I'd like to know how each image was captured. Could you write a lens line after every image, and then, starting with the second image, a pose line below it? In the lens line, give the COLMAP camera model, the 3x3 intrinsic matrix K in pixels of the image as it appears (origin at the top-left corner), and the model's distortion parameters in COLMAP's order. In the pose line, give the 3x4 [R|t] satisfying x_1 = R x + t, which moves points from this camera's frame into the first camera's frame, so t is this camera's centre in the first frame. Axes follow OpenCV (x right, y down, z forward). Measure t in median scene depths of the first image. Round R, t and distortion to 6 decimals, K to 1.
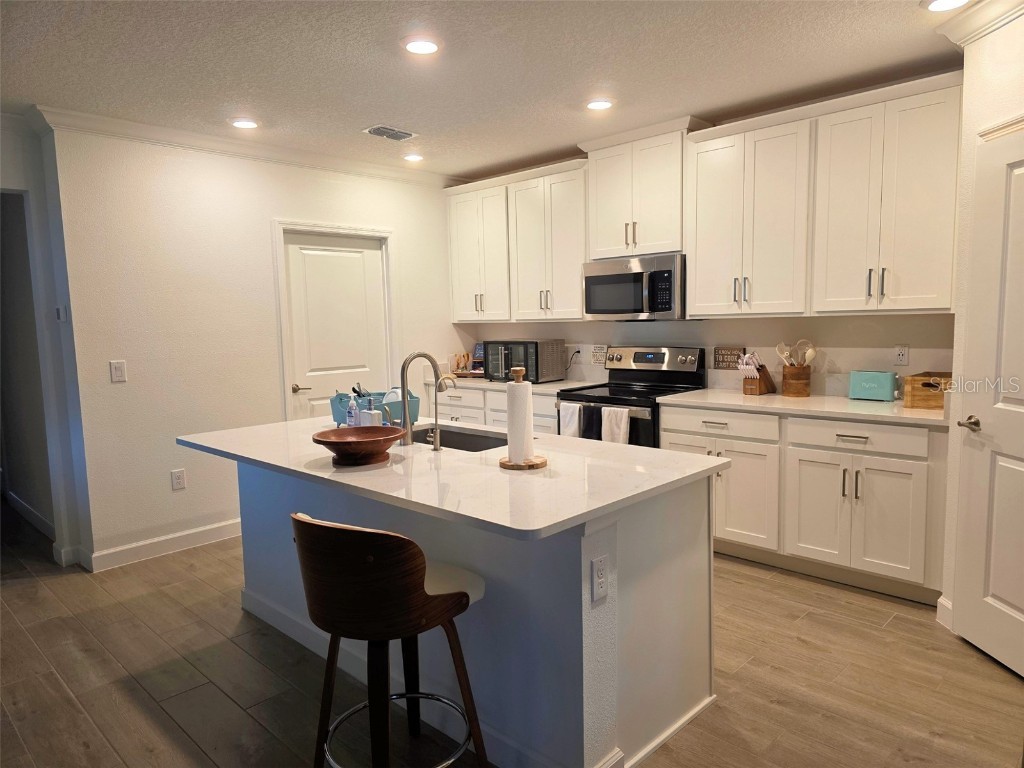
lens RADIAL K [[685.4, 0, 510.1], [0, 685.4, 388.7], [0, 0, 1]] dist [0.045529, -0.030282]
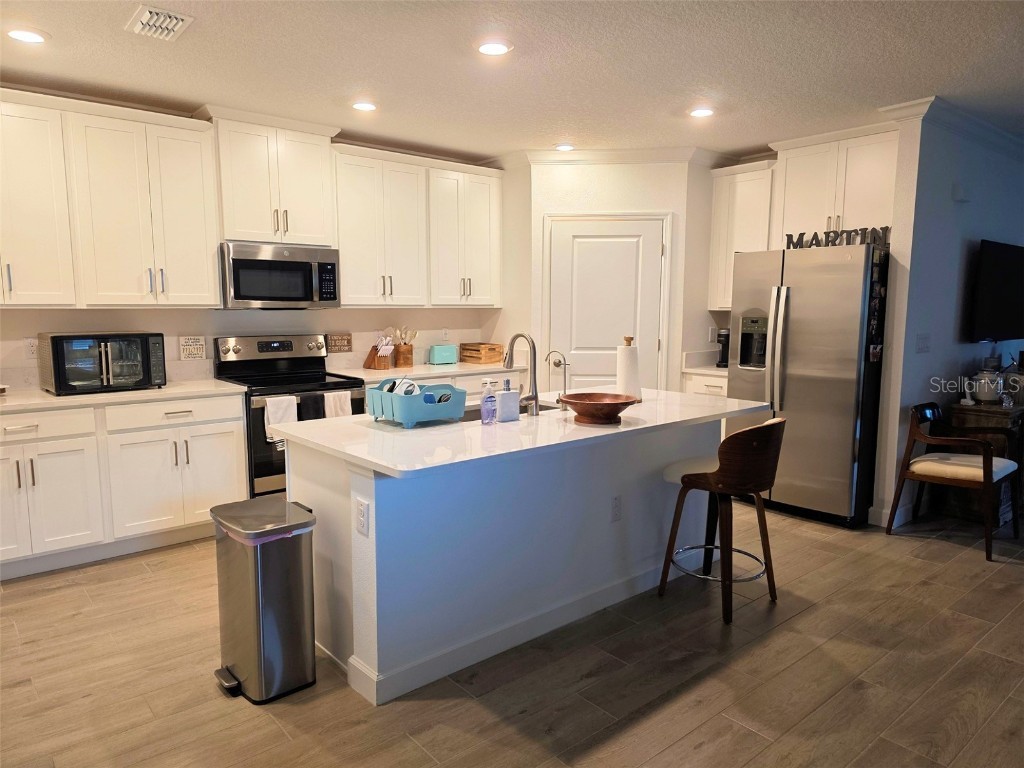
lens RADIAL K [[685.4, 0, 515.9], [0, 685.4, 388.2], [0, 0, 1]] dist [0.045529, -0.030282]
pose [[0.090435, -0.097132, 0.991154, -0.865329], [0.101434, 0.990955, 0.087858, -0.042417], [-0.990723, 0.092592, 0.099469, 0.631973]]
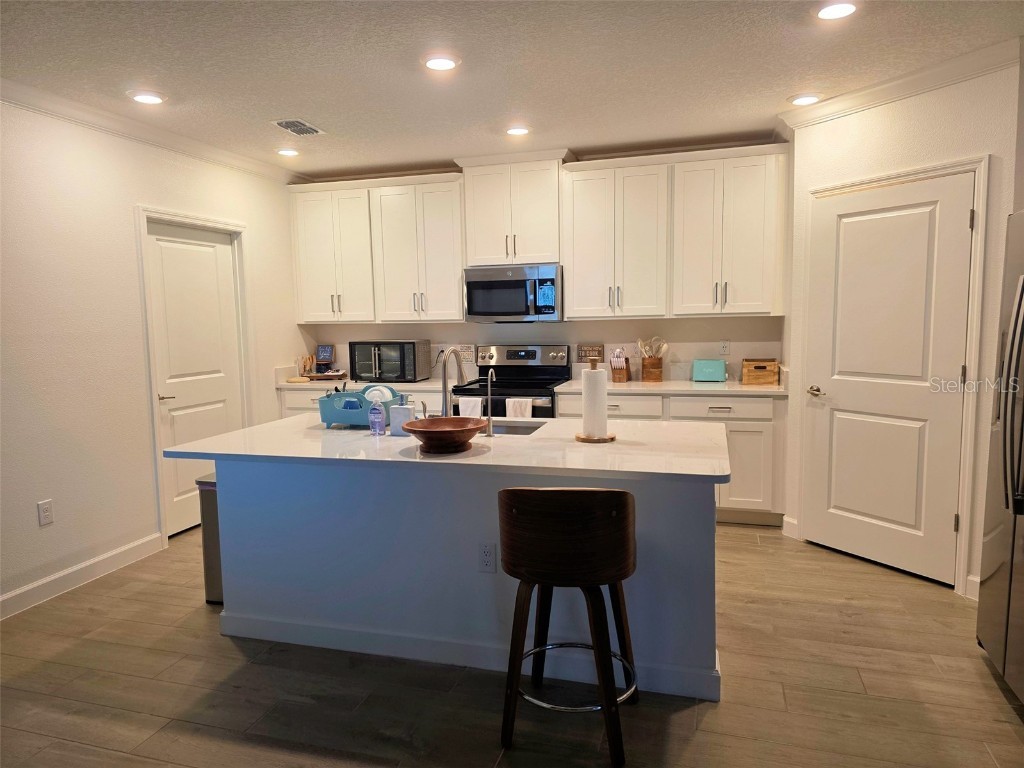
lens RADIAL K [[685.4, 0, 509.6], [0, 685.4, 383.5], [0, 0, 1]] dist [0.045529, -0.030282]
pose [[0.887404, -0.039488, 0.459297, -0.379299], [0.046681, 0.998901, -0.004312, 0.007273], [-0.458622, 0.025267, 0.888272, 0.007273]]
